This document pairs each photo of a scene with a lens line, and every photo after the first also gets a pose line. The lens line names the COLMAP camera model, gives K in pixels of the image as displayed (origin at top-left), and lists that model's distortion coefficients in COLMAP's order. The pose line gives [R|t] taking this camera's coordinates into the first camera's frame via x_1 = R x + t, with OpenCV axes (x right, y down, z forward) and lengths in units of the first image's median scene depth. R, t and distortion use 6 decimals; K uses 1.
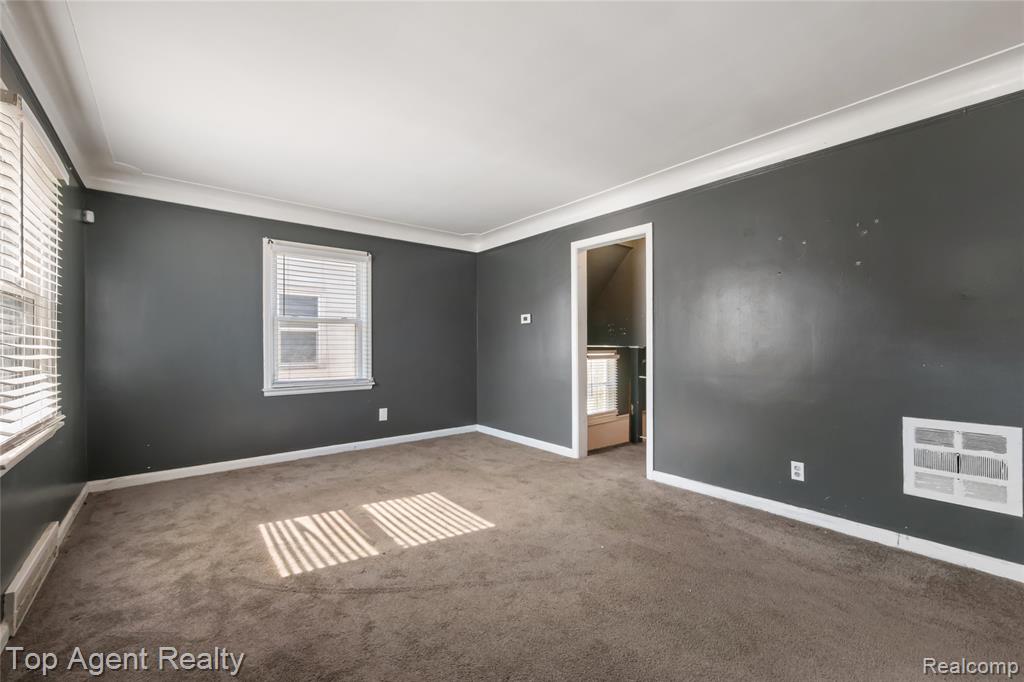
lens RADIAL K [[427.6, 0, 501.8], [0, 427.6, 342.9], [0, 0, 1]] dist [-0.013538, 0.002569]
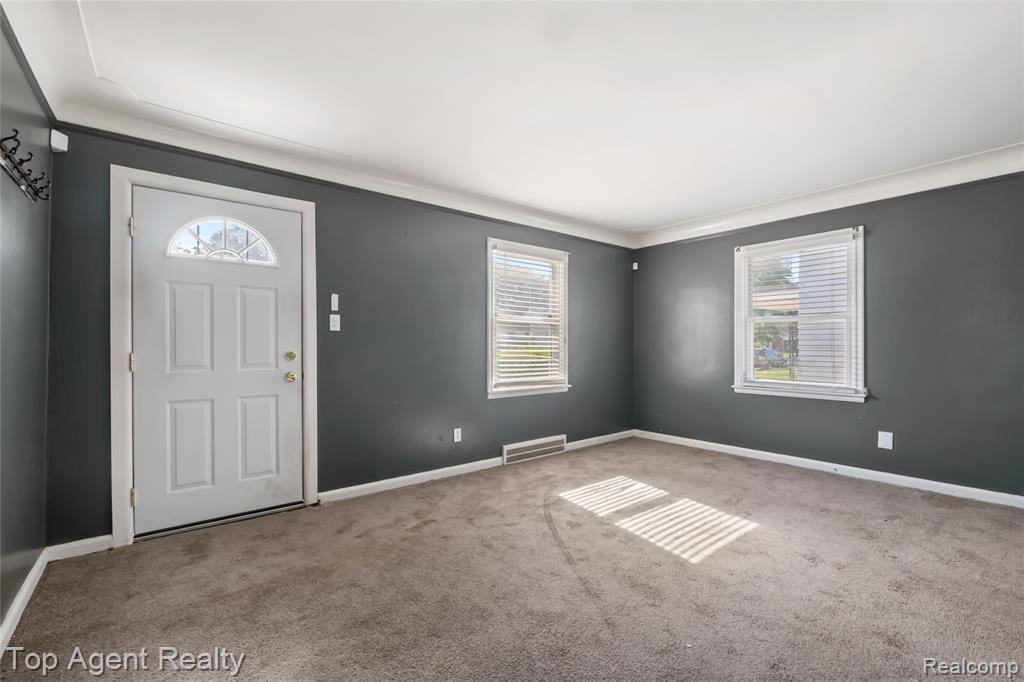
lens RADIAL K [[427.6, 0, 513.8], [0, 427.6, 343.4], [0, 0, 1]] dist [-0.013538, 0.002569]
pose [[0.008219, -0.001662, -0.999965, 0.799772], [0.003337, 0.999993, -0.001635, -0.001188], [0.999961, -0.003323, 0.008224, 0.630142]]
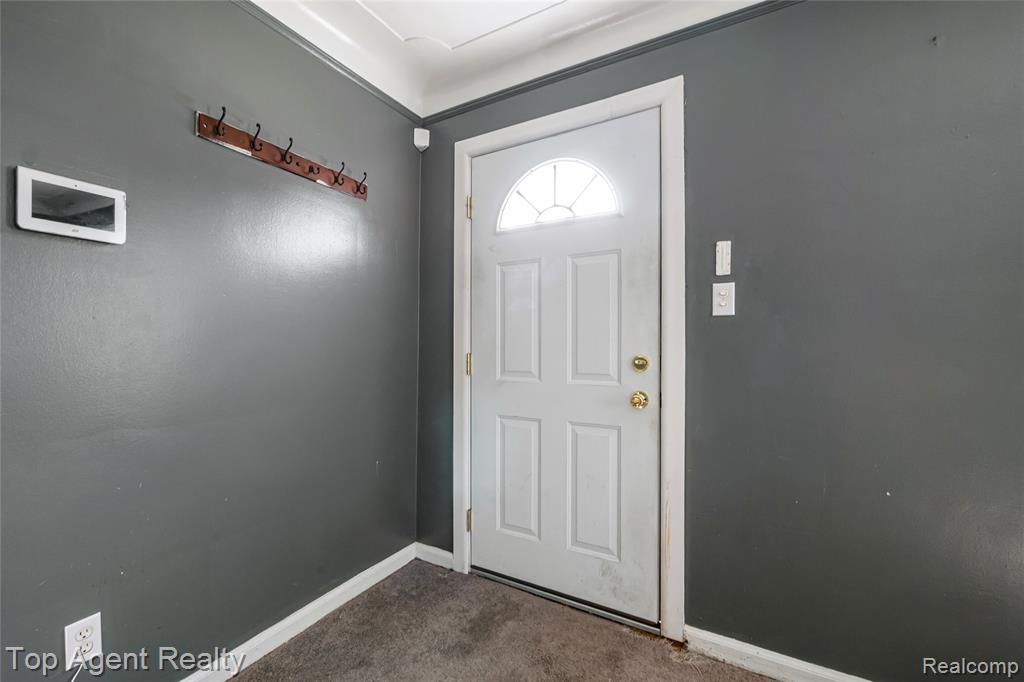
lens RADIAL K [[427.6, 0, 505.9], [0, 427.6, 350.4], [0, 0, 1]] dist [-0.013538, 0.002569]
pose [[-0.928929, 0.000871, -0.370256, 0.118793], [-0.001219, 0.999985, 0.005411, 0.005121], [0.370255, 0.005477, -0.928914, 0.577225]]
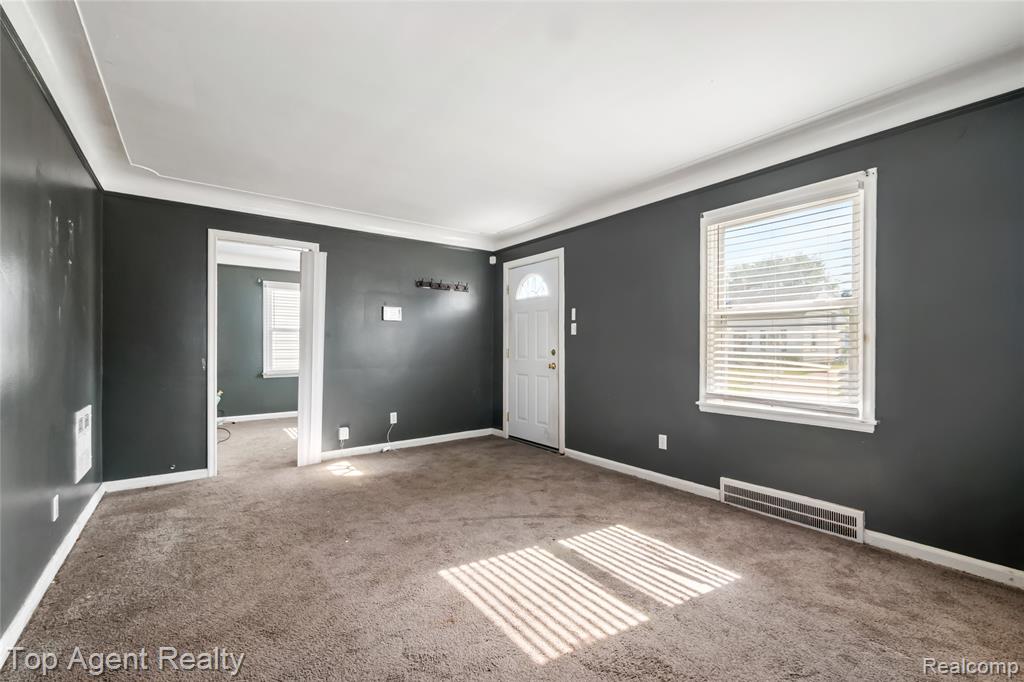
lens RADIAL K [[427.6, 0, 509.3], [0, 427.6, 348.2], [0, 0, 1]] dist [-0.013538, 0.002569]
pose [[-0.999658, 0.001498, 0.026098, -0.165811], [0.001562, 0.999996, 0.002425, 0.007096], [-0.026094, 0.002465, -0.999656, 1.763247]]
